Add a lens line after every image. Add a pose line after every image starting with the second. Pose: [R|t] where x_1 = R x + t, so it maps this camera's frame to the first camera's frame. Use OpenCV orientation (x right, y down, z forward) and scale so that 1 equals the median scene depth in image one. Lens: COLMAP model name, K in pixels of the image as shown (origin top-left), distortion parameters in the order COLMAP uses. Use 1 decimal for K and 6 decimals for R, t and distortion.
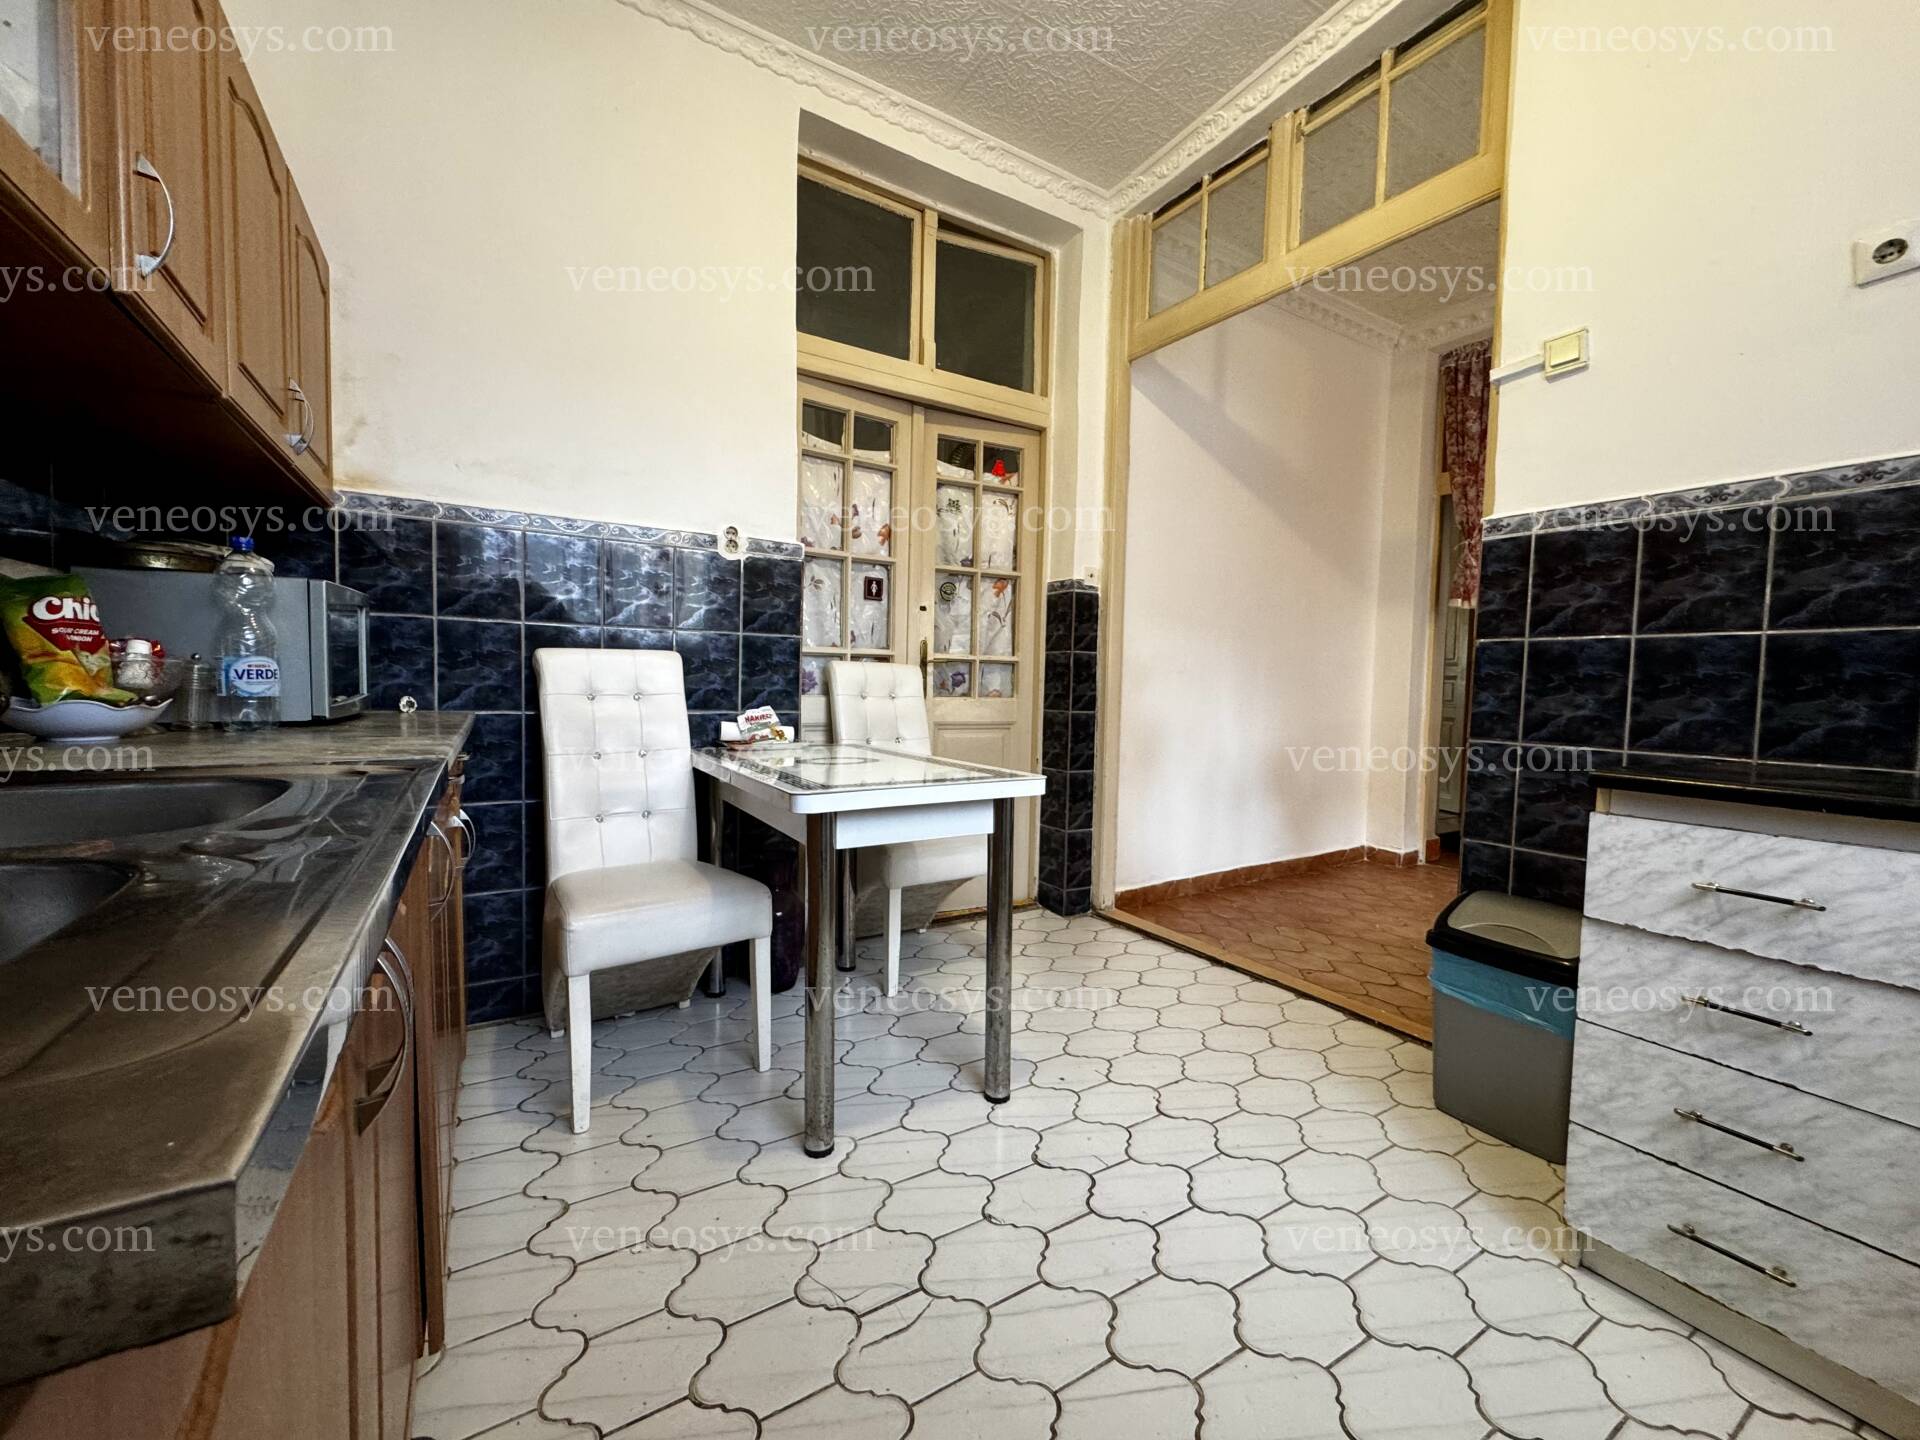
lens RADIAL K [[764.2, 0, 962.1], [0, 764.2, 727.3], [0, 0, 1]] dist [-0.001817, -0.000121]
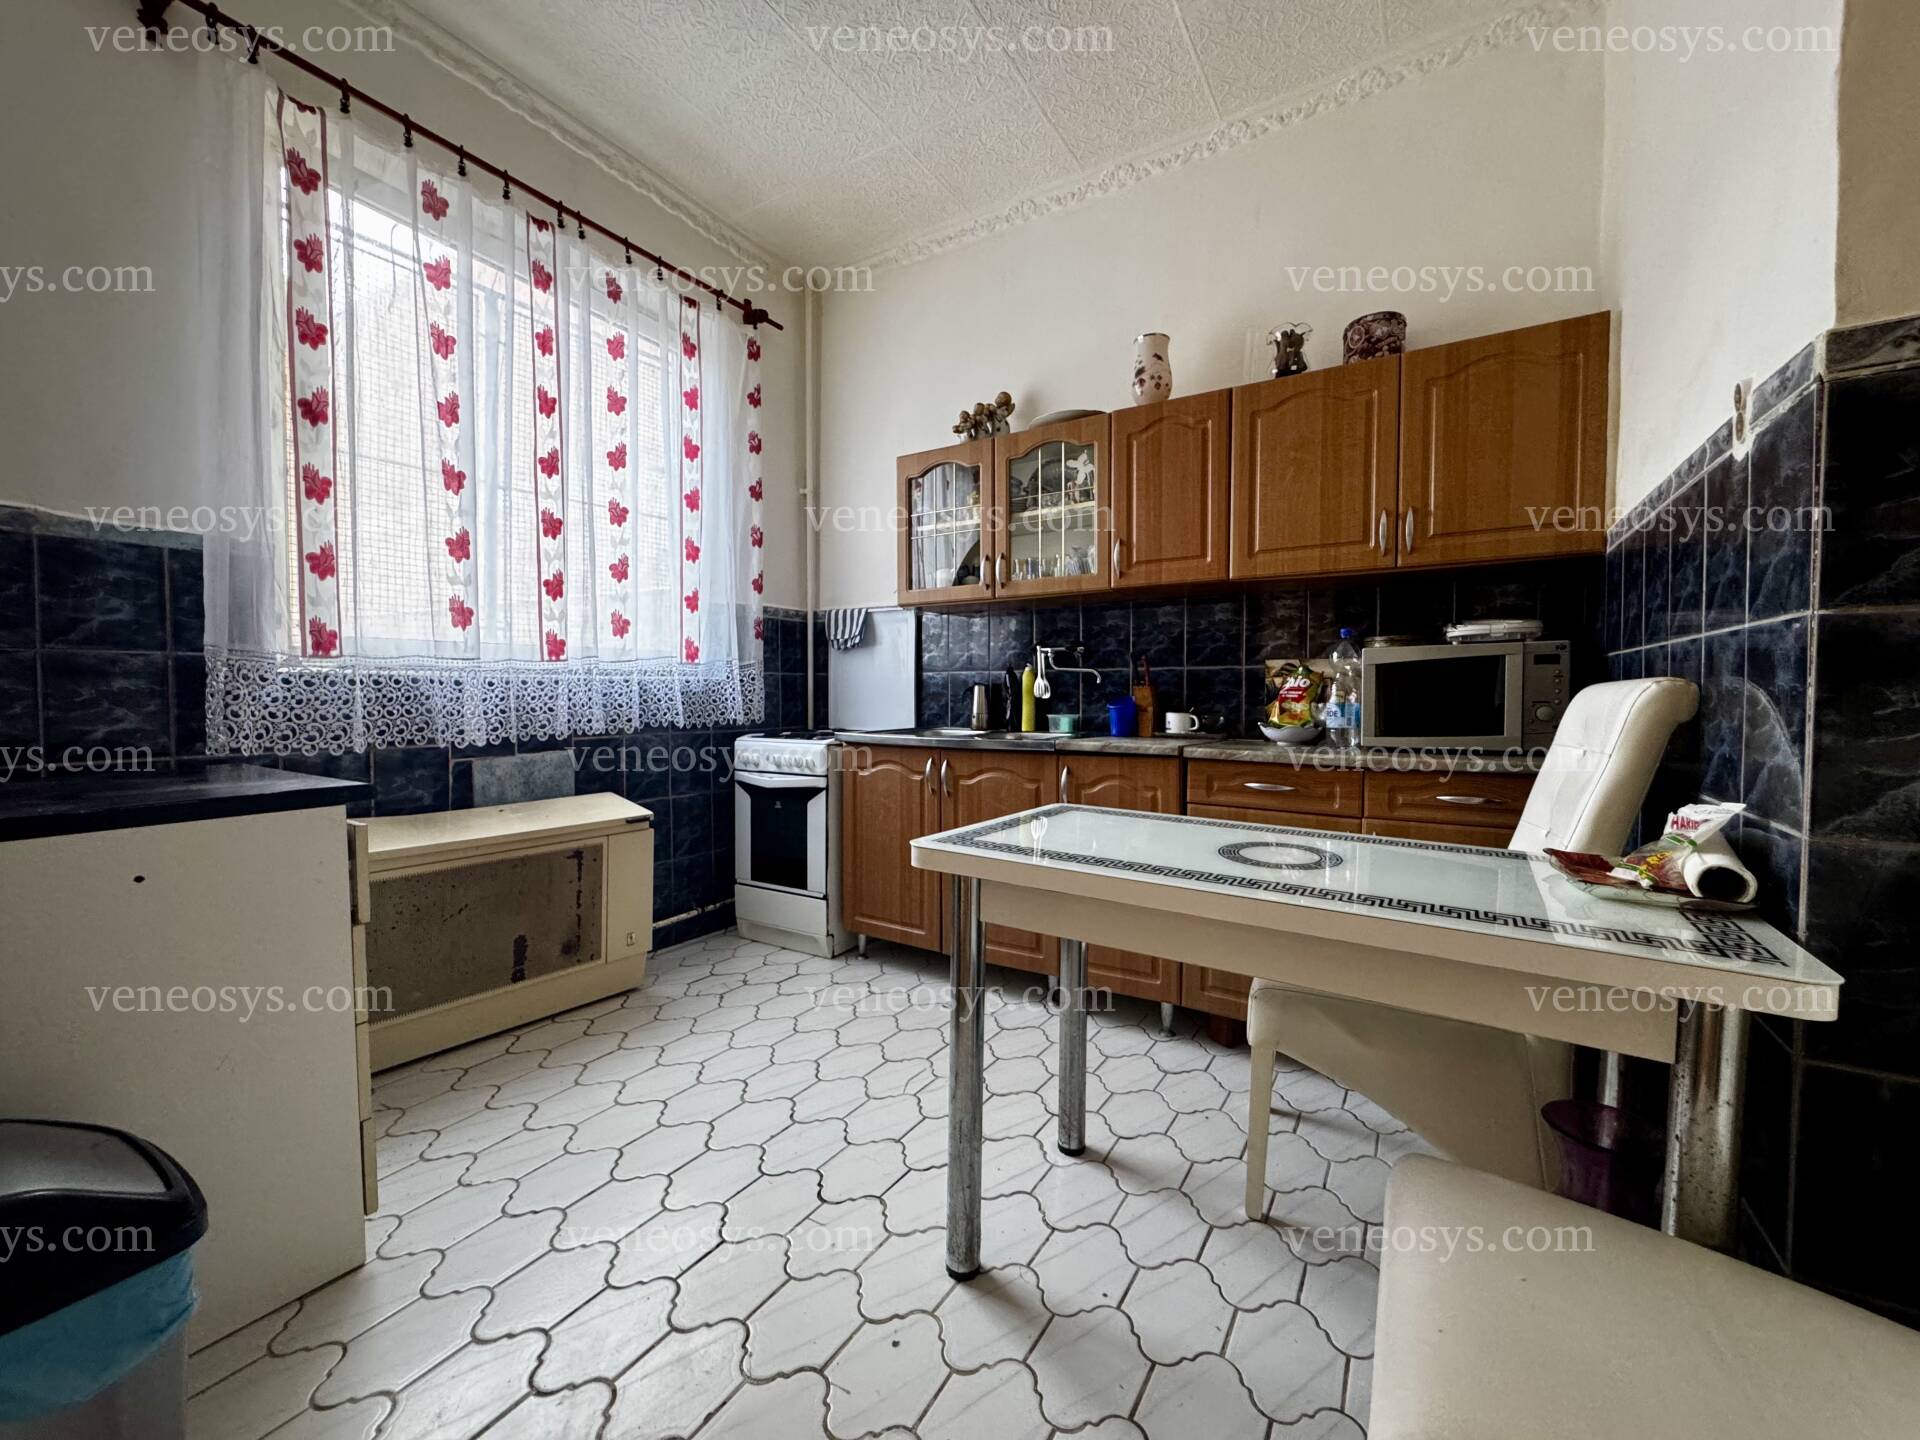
lens RADIAL K [[767.3, 0, 958.4], [0, 767.3, 716.8], [0, 0, 1]] dist [-0.001335, 0.000080]
pose [[-0.894420, 0.003109, -0.447217, 0.323216], [-0.034568, 0.996504, 0.076063, -0.097153], [0.445890, 0.083492, -0.891185, 1.281506]]
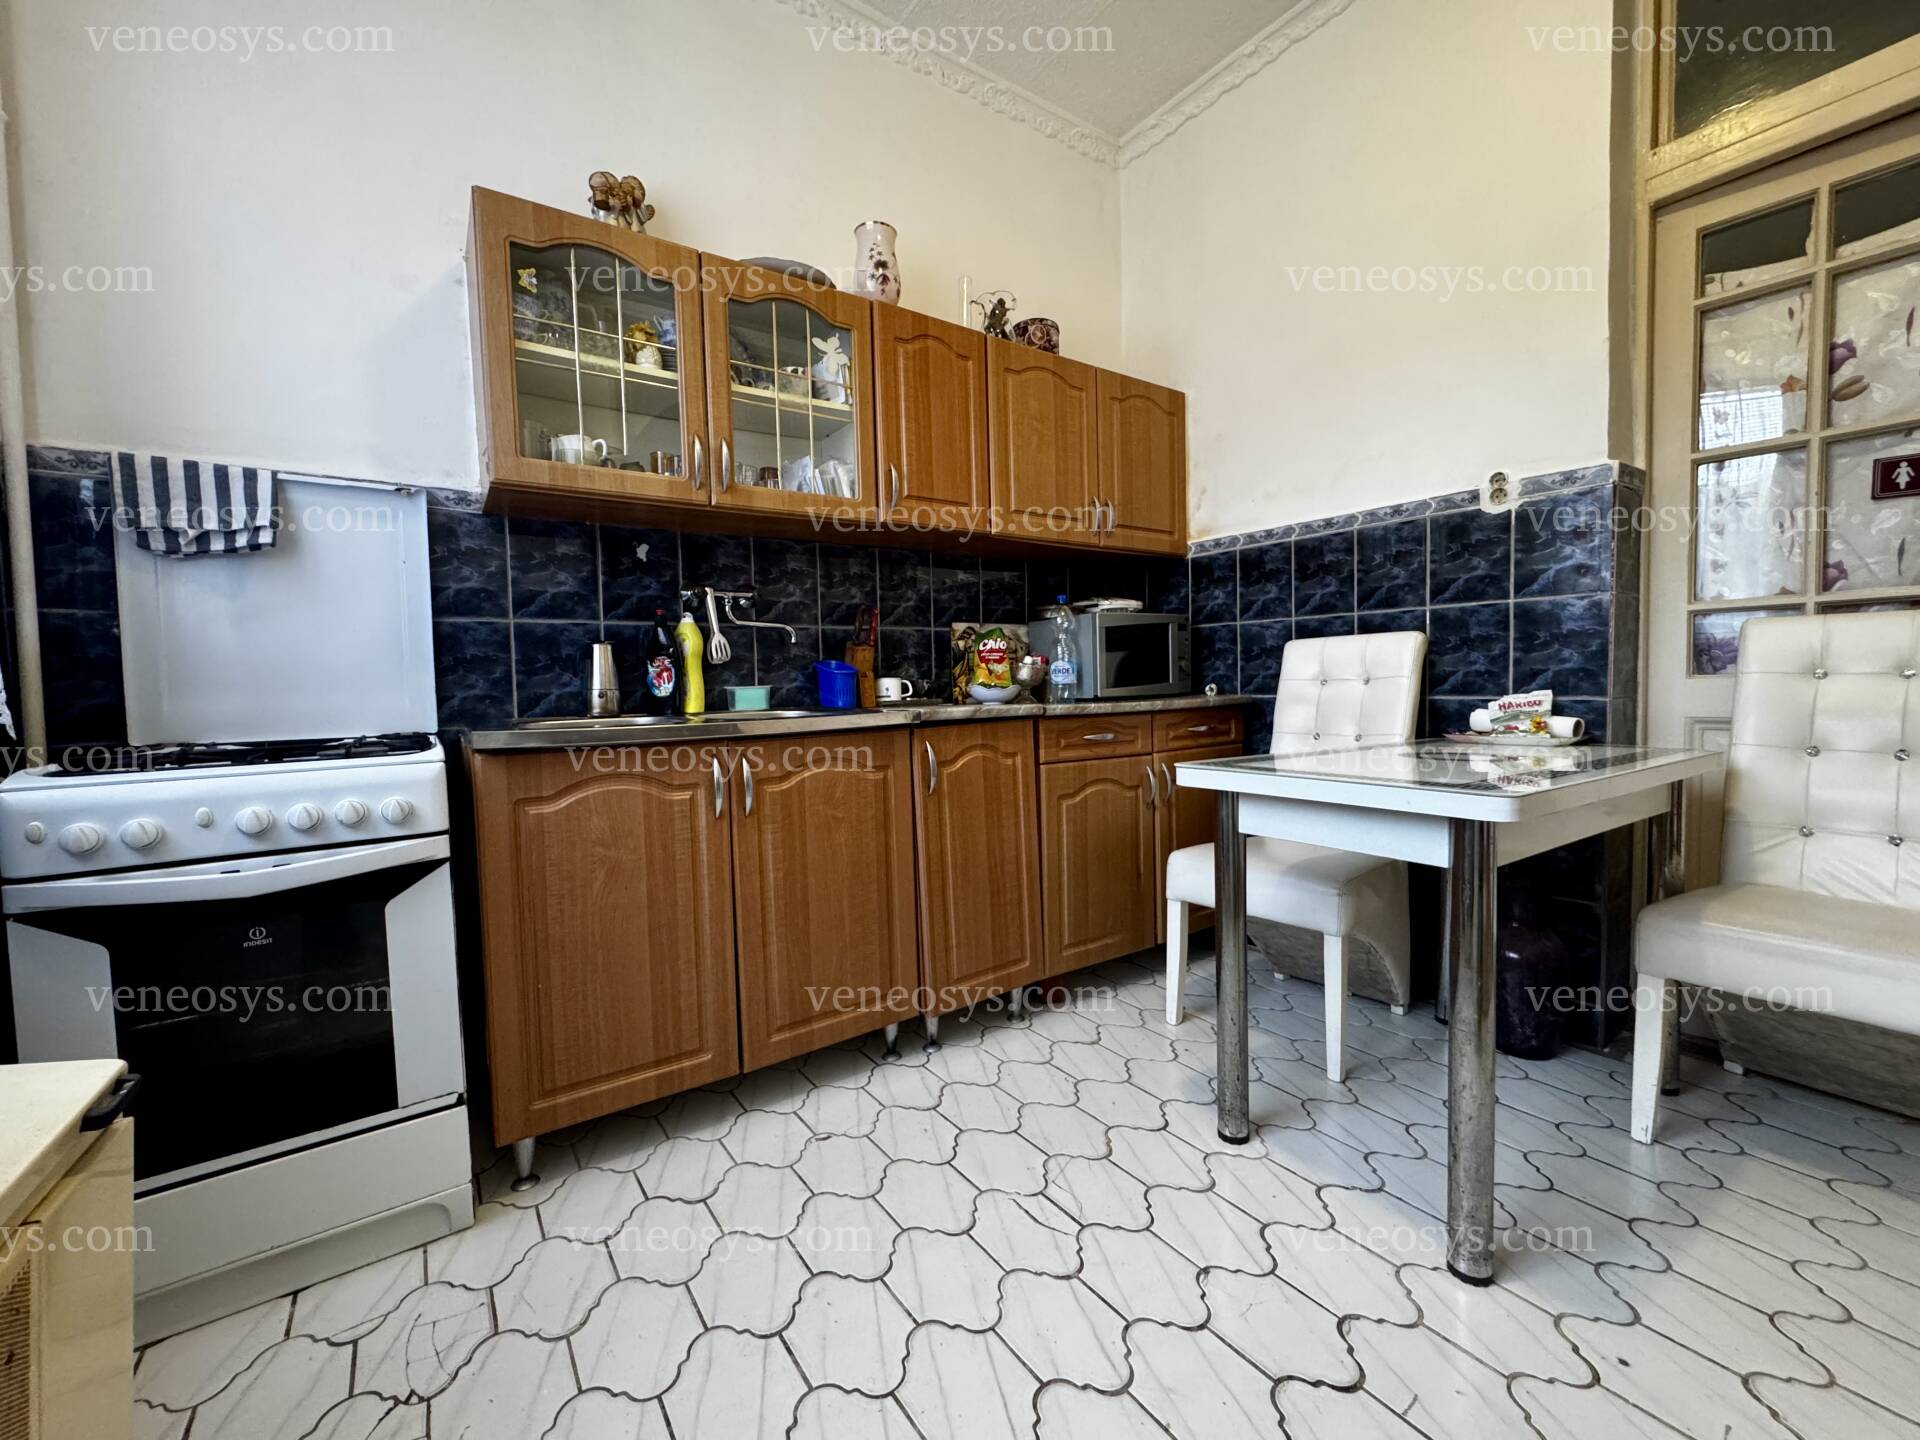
lens RADIAL K [[767.3, 0, 958.4], [0, 767.3, 716.8], [0, 0, 1]] dist [-0.001335, 0.000080]
pose [[0.056035, 0.037312, -0.997731, 0.536877], [-0.029798, 0.998919, 0.035683, -0.011302], [0.997984, 0.027731, 0.057087, 0.399801]]
